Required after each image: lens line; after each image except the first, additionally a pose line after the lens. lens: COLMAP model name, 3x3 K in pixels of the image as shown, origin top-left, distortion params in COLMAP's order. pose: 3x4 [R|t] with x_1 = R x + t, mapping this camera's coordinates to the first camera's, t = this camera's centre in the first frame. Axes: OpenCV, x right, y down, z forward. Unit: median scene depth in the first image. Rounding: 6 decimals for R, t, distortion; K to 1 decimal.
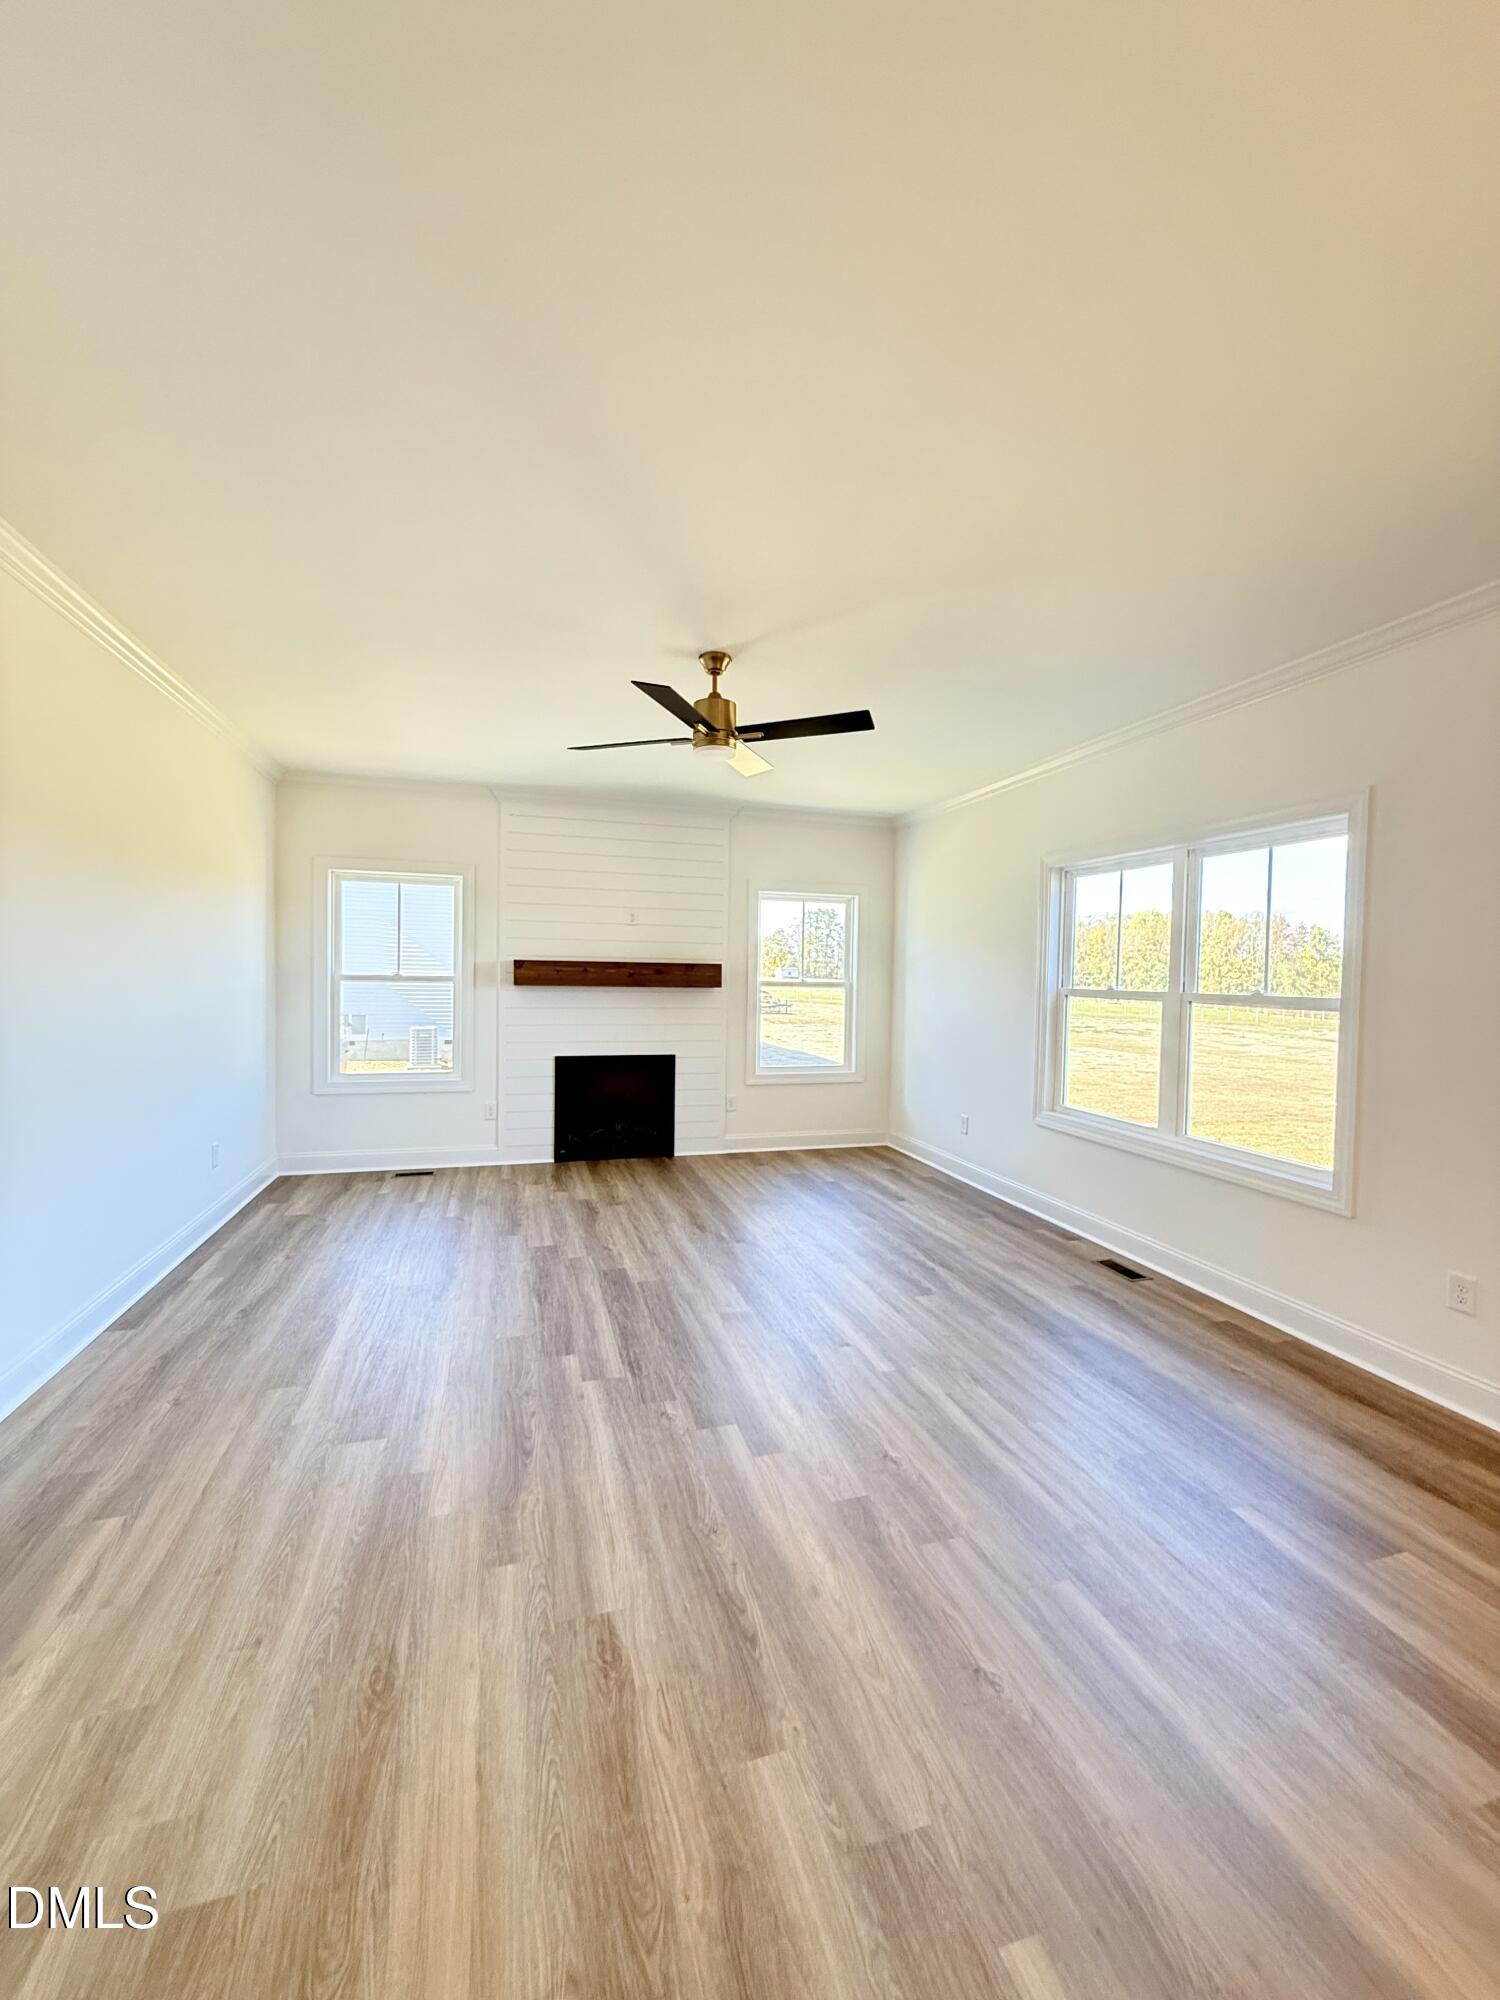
lens RADIAL K [[796.1, 0, 748.0], [0, 796.1, 996.8], [0, 0, 1]] dist [0.000118, -0.000156]
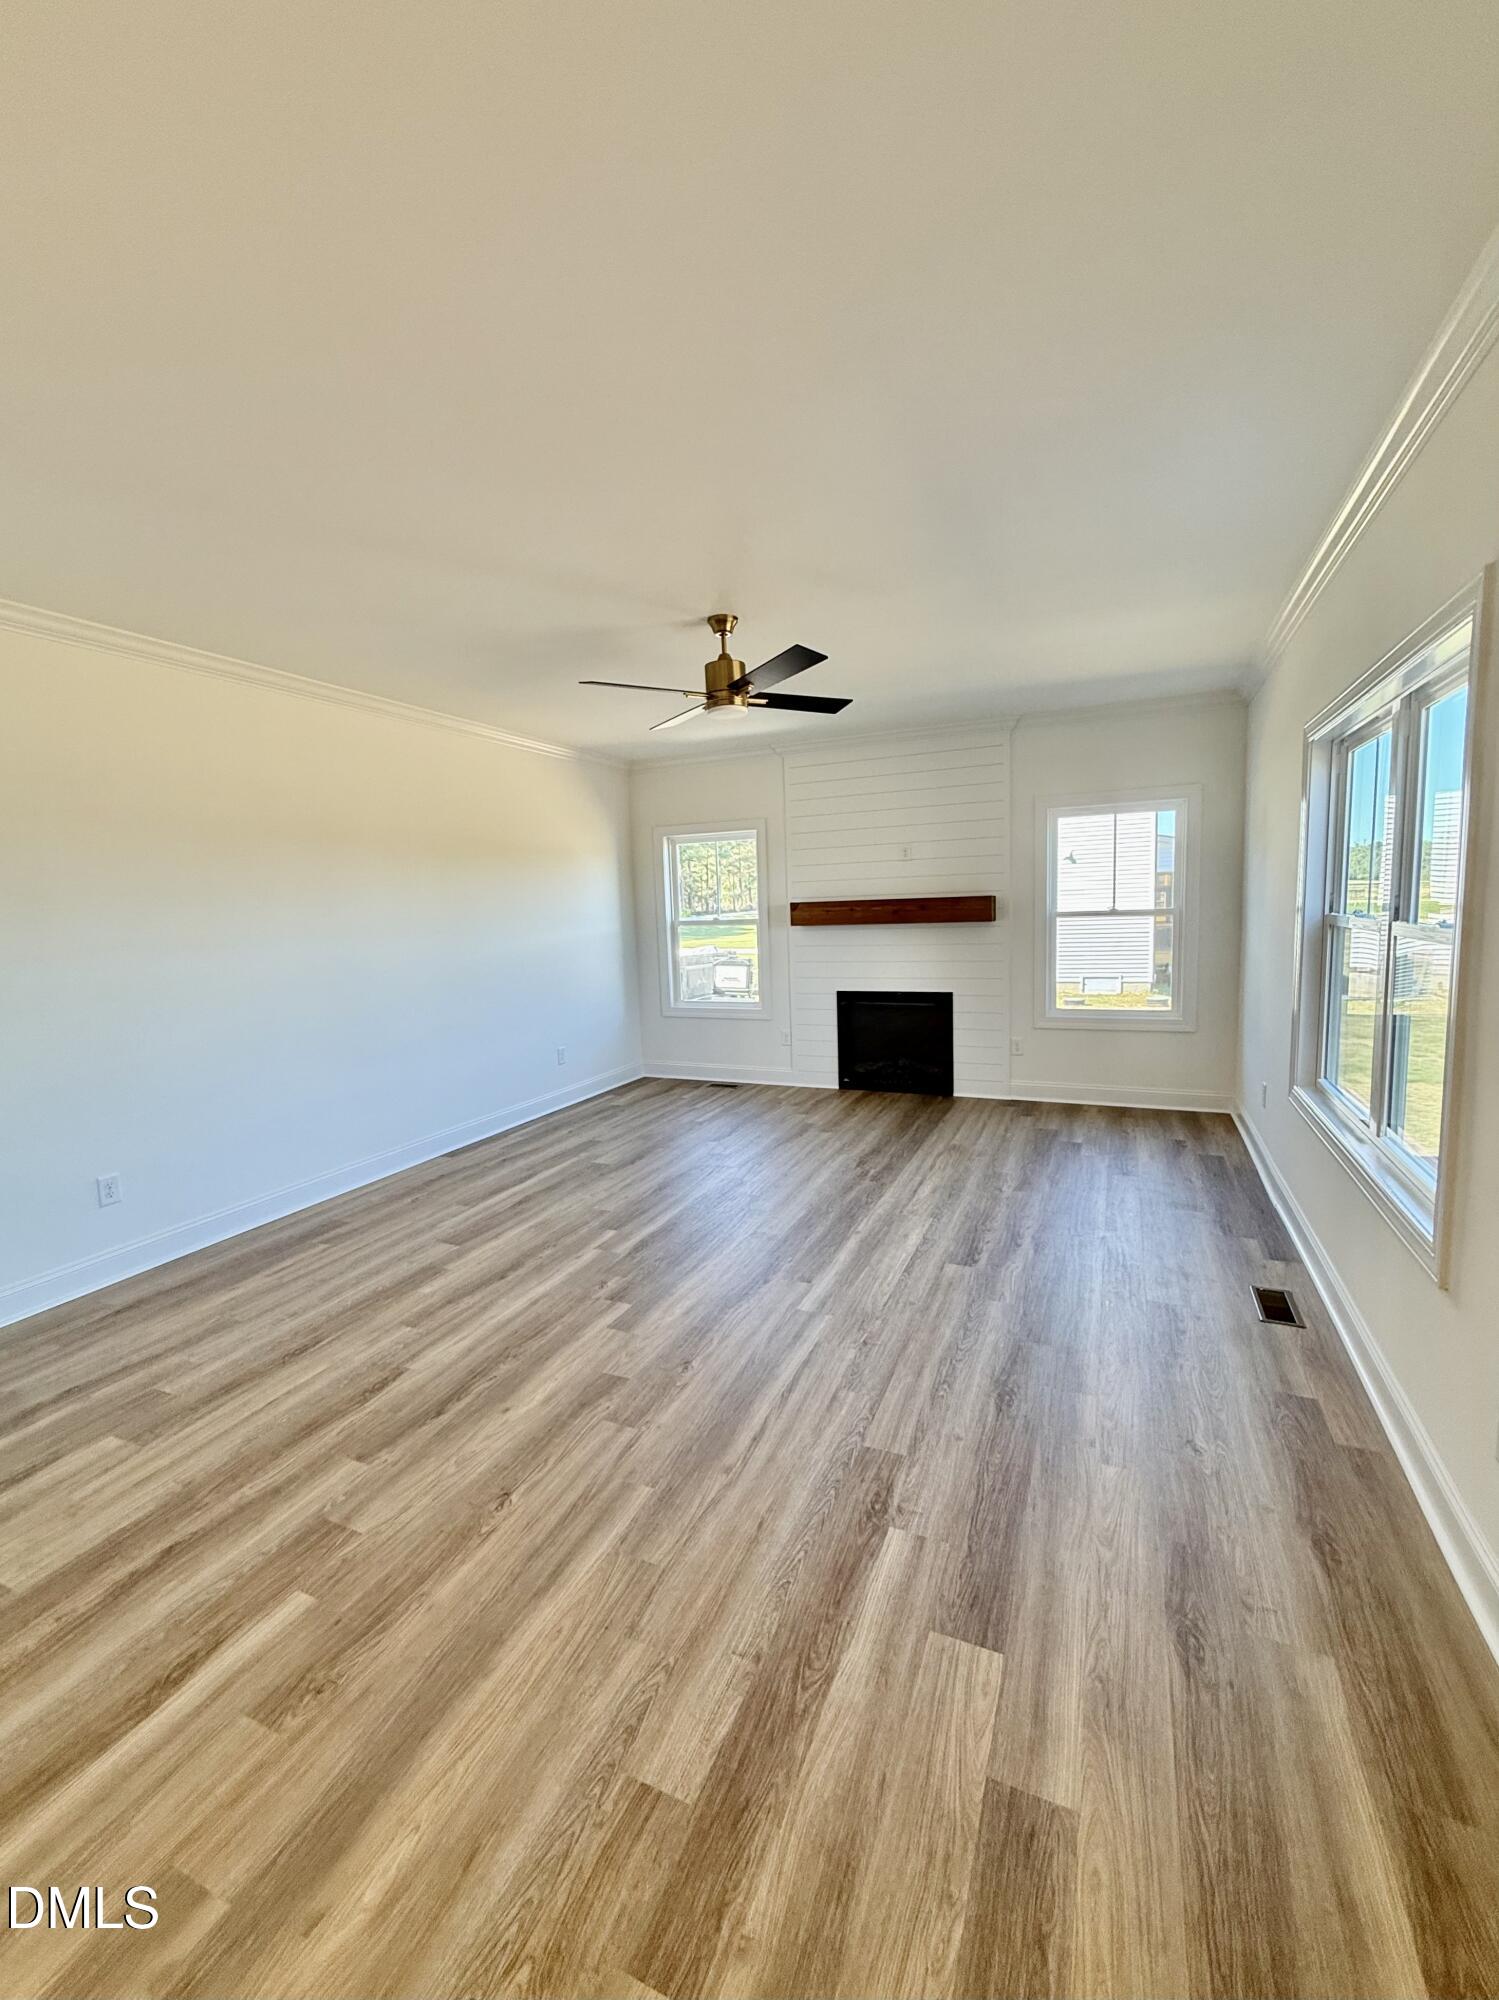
lens RADIAL K [[824.9, 0, 749.9], [0, 824.9, 996.3], [0, 0, 1]] dist [-0.000777, 0.000141]
pose [[0.757238, 0.030644, -0.652419, 0.611182], [0.027725, 0.996490, 0.078984, -0.013562], [0.652550, -0.077898, 0.753731, 0.143352]]
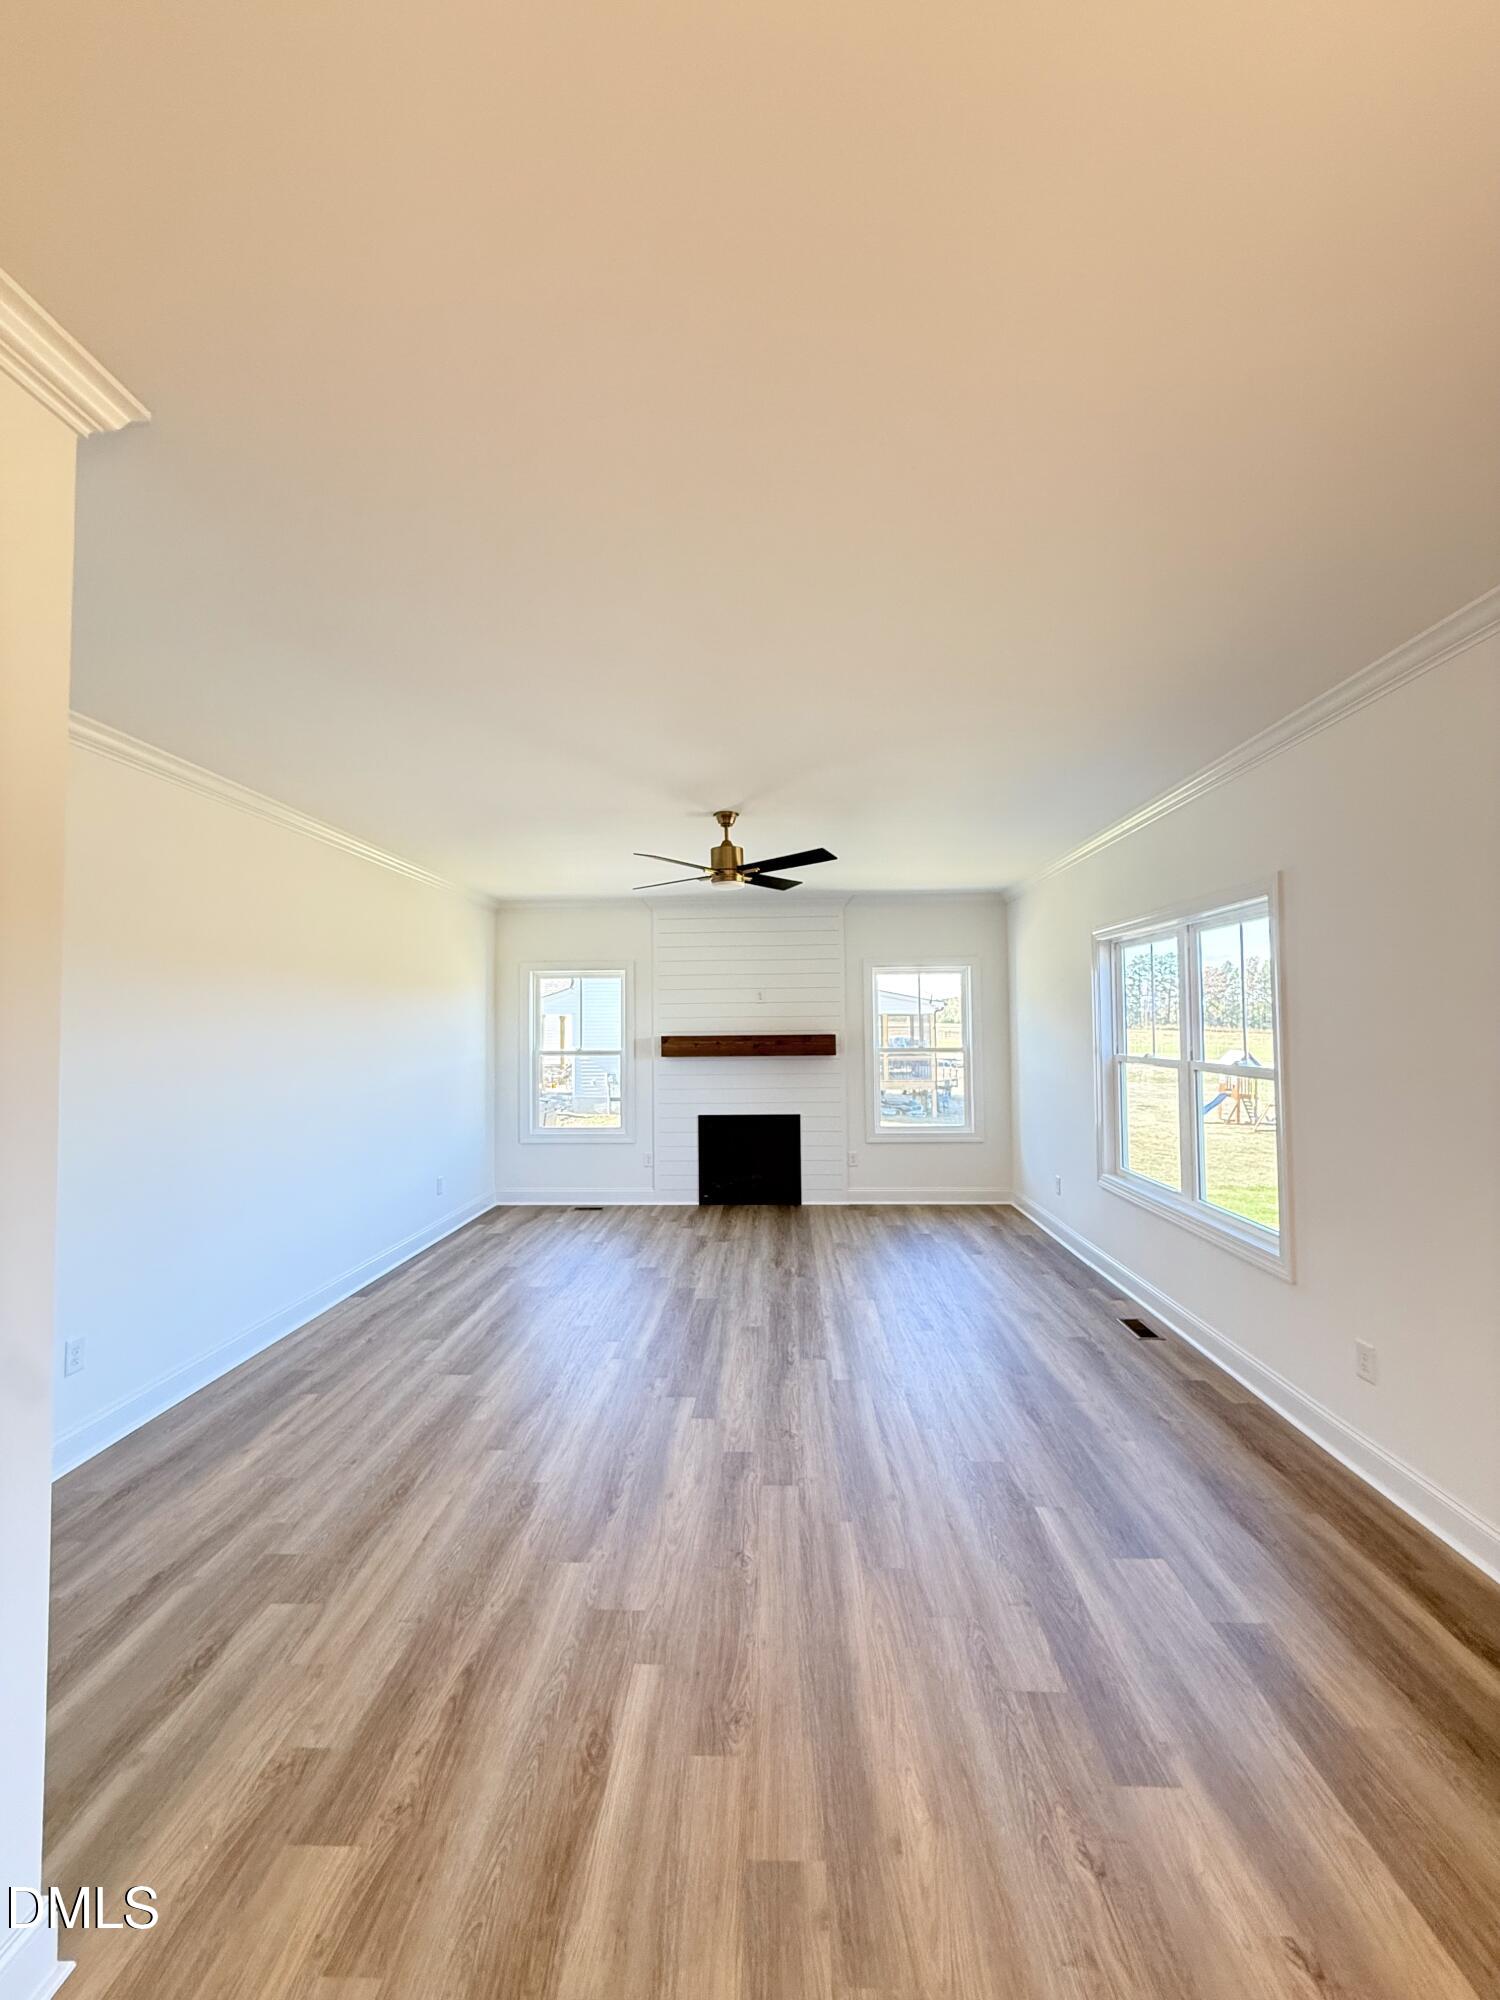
lens RADIAL K [[796.1, 0, 748.0], [0, 796.1, 996.8], [0, 0, 1]] dist [0.000118, -0.000156]
pose [[0.944854, -0.039099, -0.325149, 0.353089], [0.016721, 0.997312, -0.071336, -0.025571], [0.327064, 0.061965, 0.942968, -0.183069]]
